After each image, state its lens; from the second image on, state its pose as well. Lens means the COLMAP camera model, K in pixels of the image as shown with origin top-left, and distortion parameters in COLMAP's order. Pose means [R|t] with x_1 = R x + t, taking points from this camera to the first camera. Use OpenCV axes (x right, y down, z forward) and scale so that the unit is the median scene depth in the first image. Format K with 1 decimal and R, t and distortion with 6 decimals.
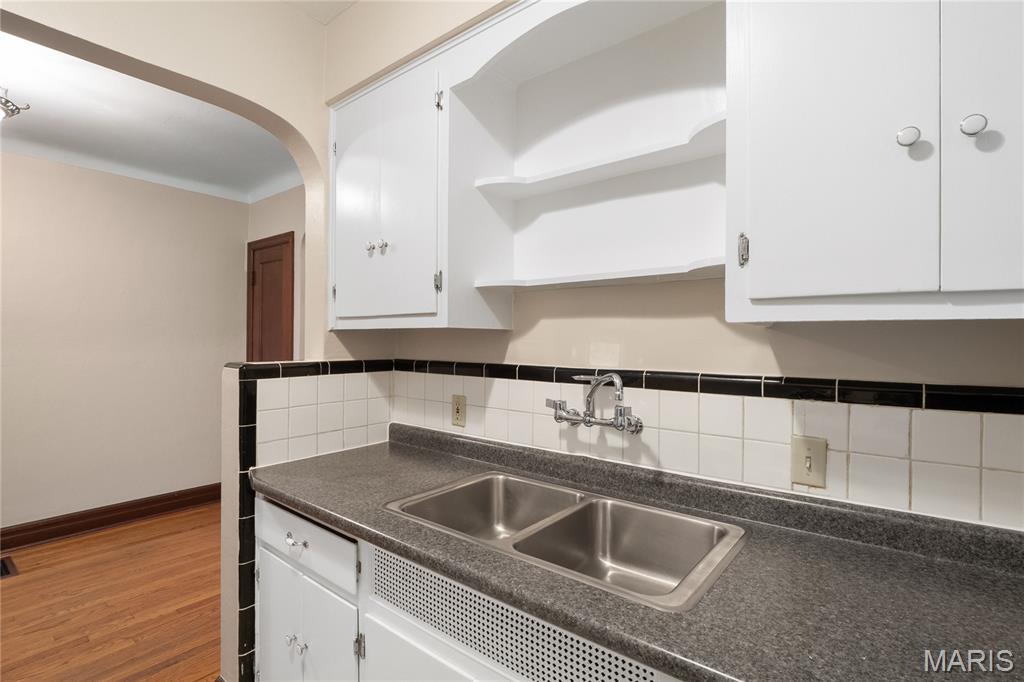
lens RADIAL K [[482.3, 0, 514.4], [0, 482.3, 335.5], [0, 0, 1]] dist [-0.016050, -0.000561]
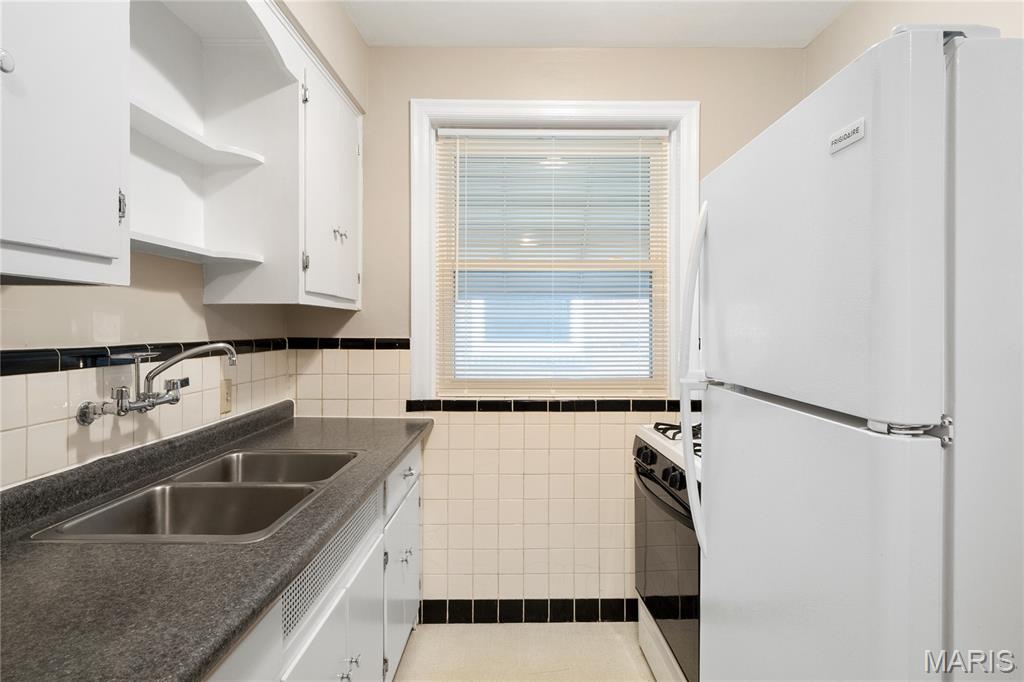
lens RADIAL K [[573.6, 0, 514.3], [0, 573.6, 333.0], [0, 0, 1]] dist [-0.009164, -0.000755]
pose [[-0.613314, -0.011224, 0.789760, -1.042409], [-0.007186, 0.999937, 0.008630, 0.034662], [-0.789807, -0.000382, -0.613356, 1.081208]]
